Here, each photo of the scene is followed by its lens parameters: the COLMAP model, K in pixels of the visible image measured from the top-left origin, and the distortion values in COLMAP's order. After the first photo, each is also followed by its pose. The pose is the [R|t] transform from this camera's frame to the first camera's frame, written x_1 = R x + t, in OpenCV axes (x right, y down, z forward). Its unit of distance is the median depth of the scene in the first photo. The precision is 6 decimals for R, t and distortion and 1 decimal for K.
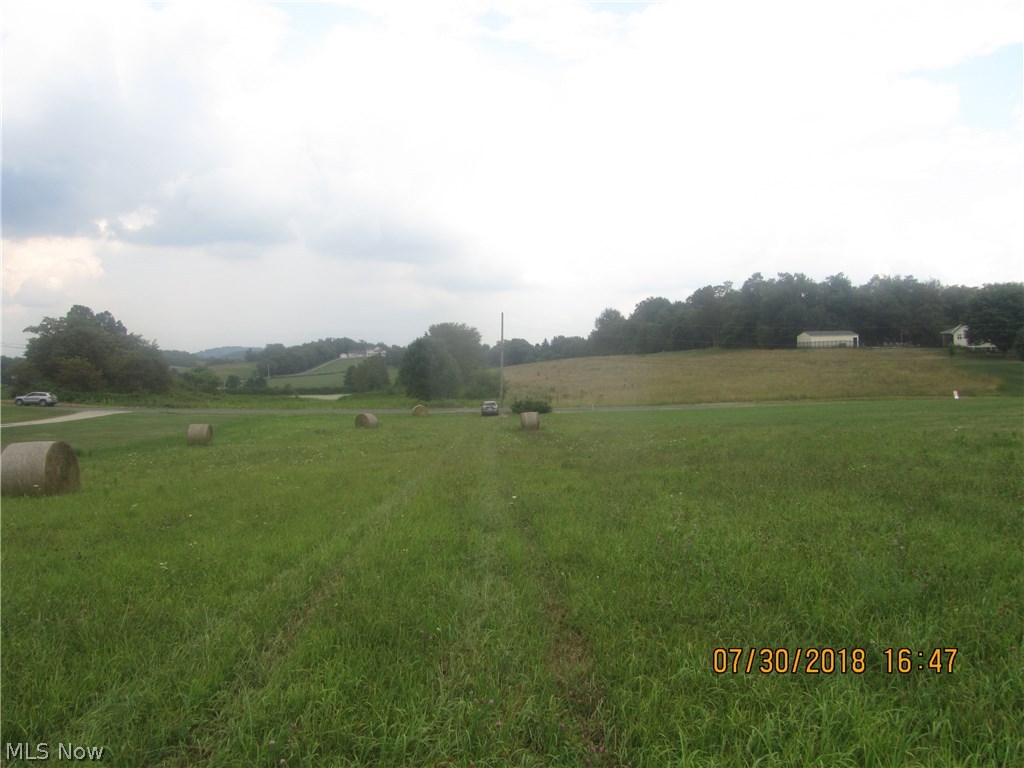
lens RADIAL K [[808.6, 0, 512.0], [0, 808.6, 384.0], [0, 0, 1]] dist [-0.051487, 0.003152]
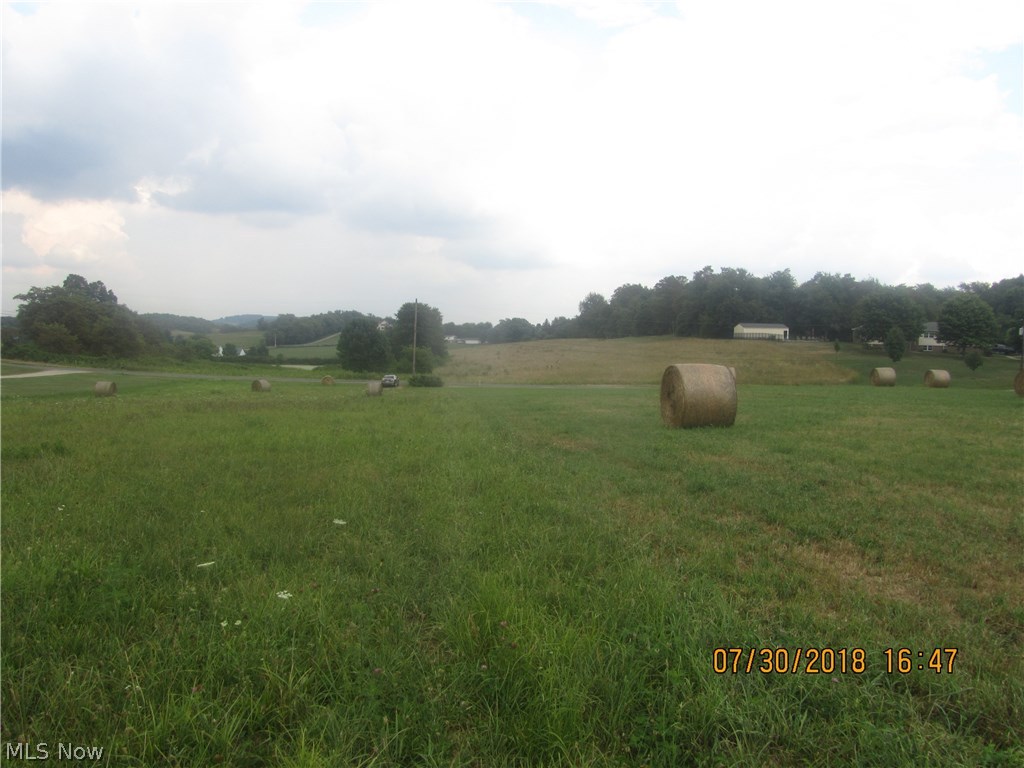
lens RADIAL K [[808.6, 0, 512.0], [0, 808.6, 384.0], [0, 0, 1]] dist [-0.051487, 0.003152]
pose [[0.998929, 0.039536, -0.024034, 0.086252], [-0.038869, 0.998864, 0.027580, -0.002095], [0.025097, -0.026616, 0.999331, -0.079053]]
